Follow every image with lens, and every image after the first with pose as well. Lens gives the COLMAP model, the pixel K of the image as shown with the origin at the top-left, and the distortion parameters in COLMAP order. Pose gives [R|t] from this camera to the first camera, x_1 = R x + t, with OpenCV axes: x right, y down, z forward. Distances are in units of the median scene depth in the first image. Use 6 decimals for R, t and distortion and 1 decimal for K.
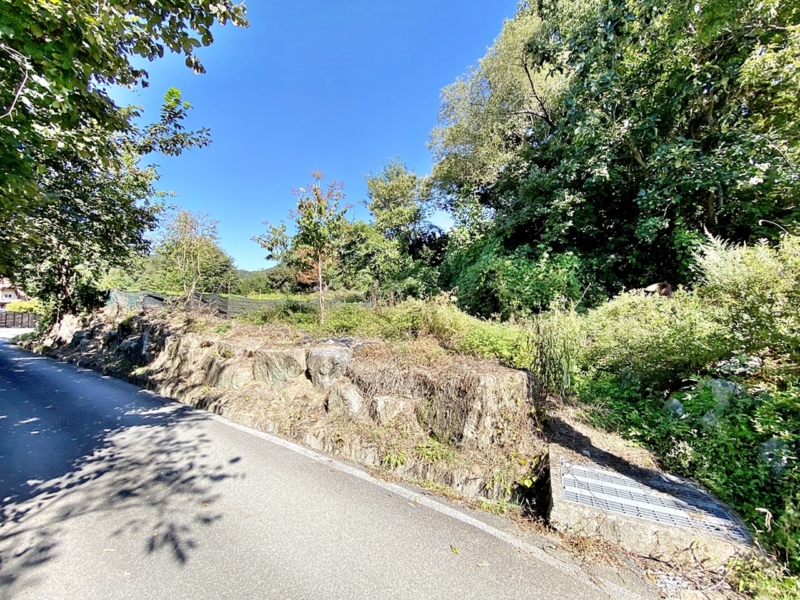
lens RADIAL K [[335.7, 0, 400.0], [0, 335.7, 300.0], [0, 0, 1]] dist [0.034335, -0.030393]
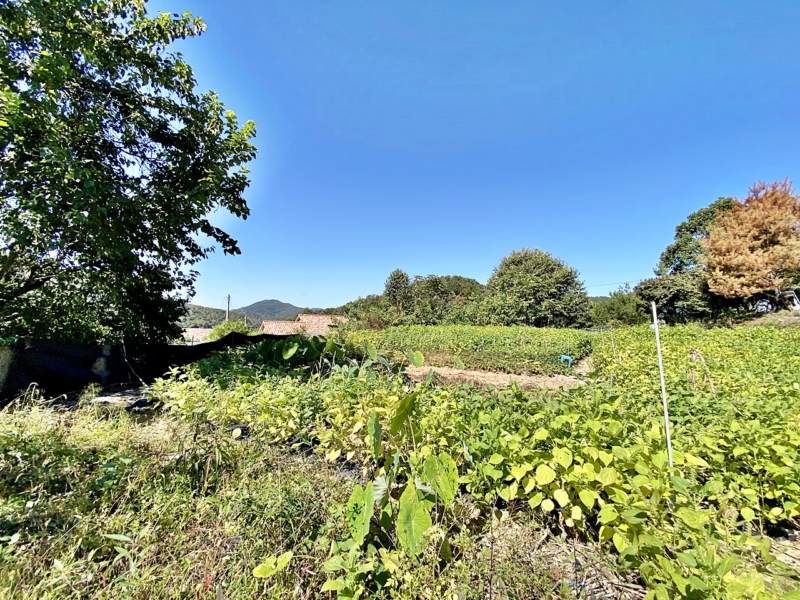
lens RADIAL K [[335.7, 0, 400.0], [0, 335.7, 300.0], [0, 0, 1]] dist [0.034335, -0.030393]
pose [[0.556749, -0.088742, -0.825927, -0.531345], [0.021939, 0.995501, -0.092173, -0.045265], [0.830391, 0.033197, 0.556191, 1.270979]]
